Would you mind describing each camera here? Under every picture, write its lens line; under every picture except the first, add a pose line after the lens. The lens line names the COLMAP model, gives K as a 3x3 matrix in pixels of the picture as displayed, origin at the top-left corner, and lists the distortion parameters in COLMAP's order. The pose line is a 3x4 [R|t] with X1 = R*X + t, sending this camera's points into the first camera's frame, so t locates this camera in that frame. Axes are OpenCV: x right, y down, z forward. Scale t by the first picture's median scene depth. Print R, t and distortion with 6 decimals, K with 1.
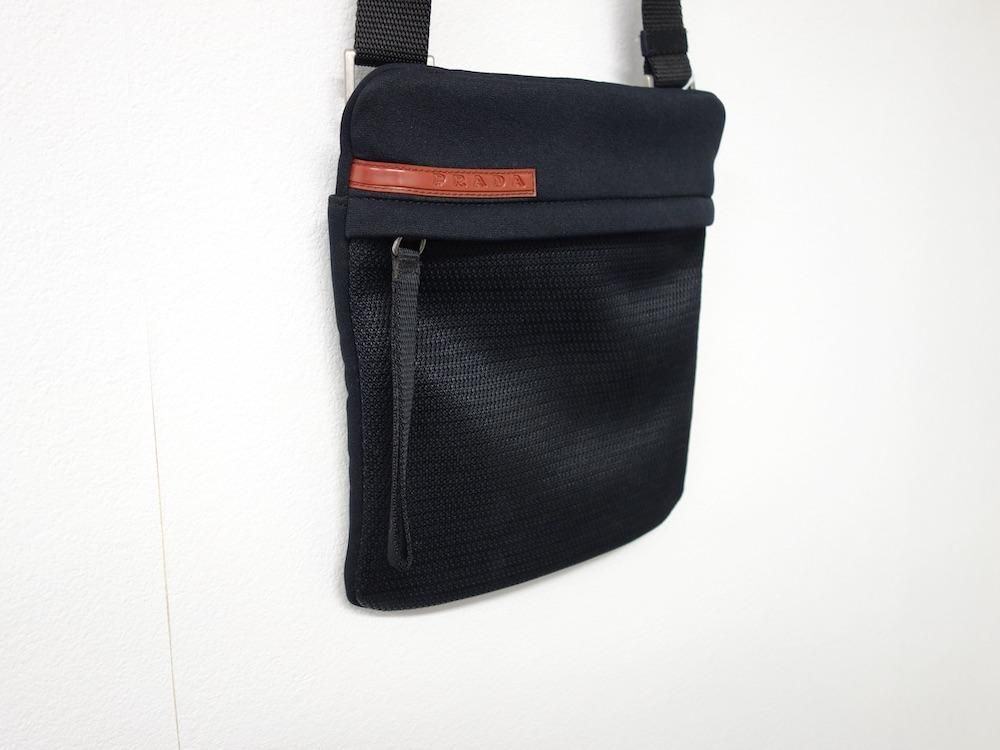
lens RADIAL K [[900.8, 0, 503.4], [0, 900.8, 372.4], [0, 0, 1]] dist [-0.002176, -0.024509]
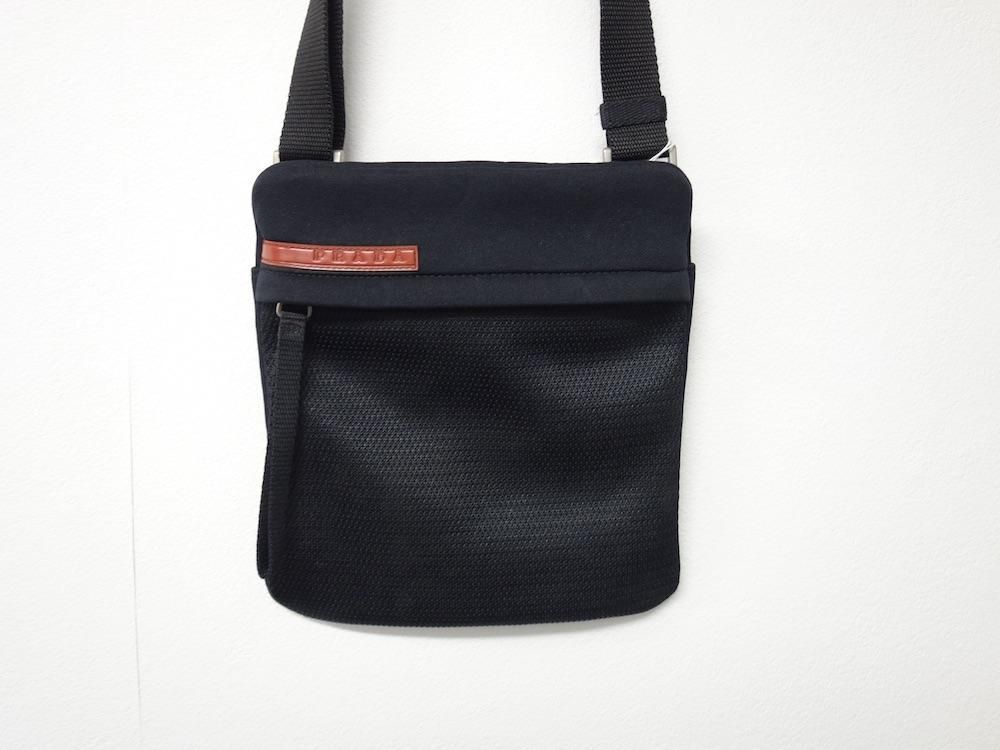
lens RADIAL K [[900.8, 0, 499.7], [0, 900.8, 378.2], [0, 0, 1]] dist [-0.002176, -0.024509]
pose [[0.819933, 0.092412, -0.564951, 0.756874], [-0.116071, 0.993223, -0.005991, -0.070256], [0.560569, 0.070487, 0.825102, 0.159776]]
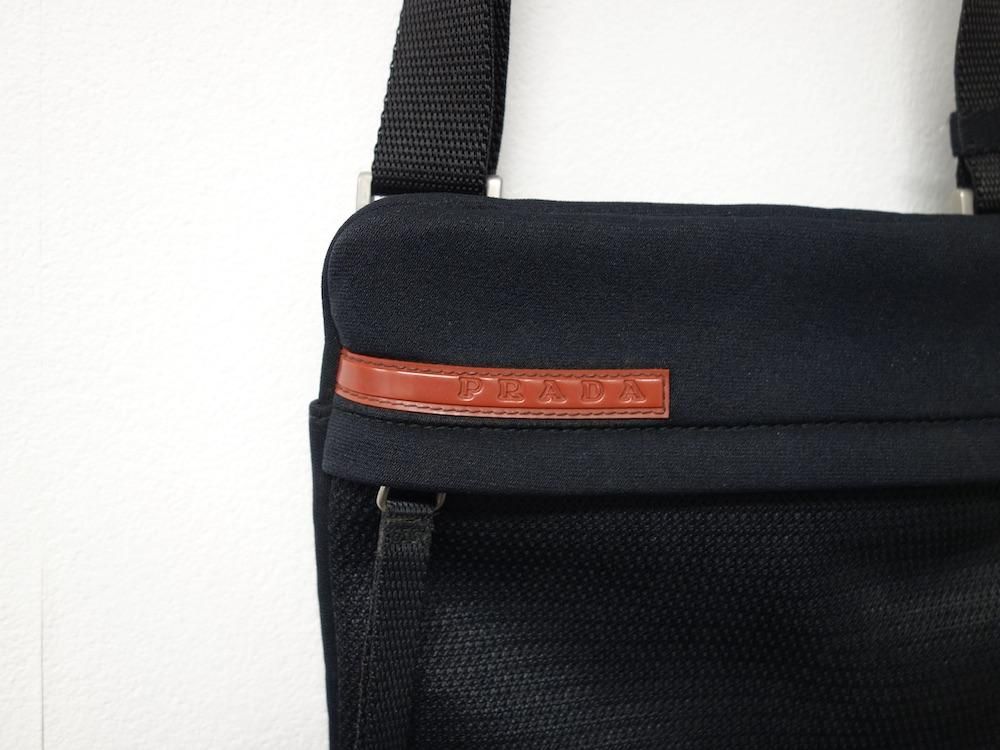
lens RADIAL K [[900.8, 0, 499.6], [0, 900.8, 376.3], [0, 0, 1]] dist [-0.002176, -0.024509]
pose [[0.889945, 0.068503, -0.450894, 0.192461], [-0.110515, 0.991581, -0.067478, -0.173466], [0.442476, 0.109882, 0.890023, 0.464985]]
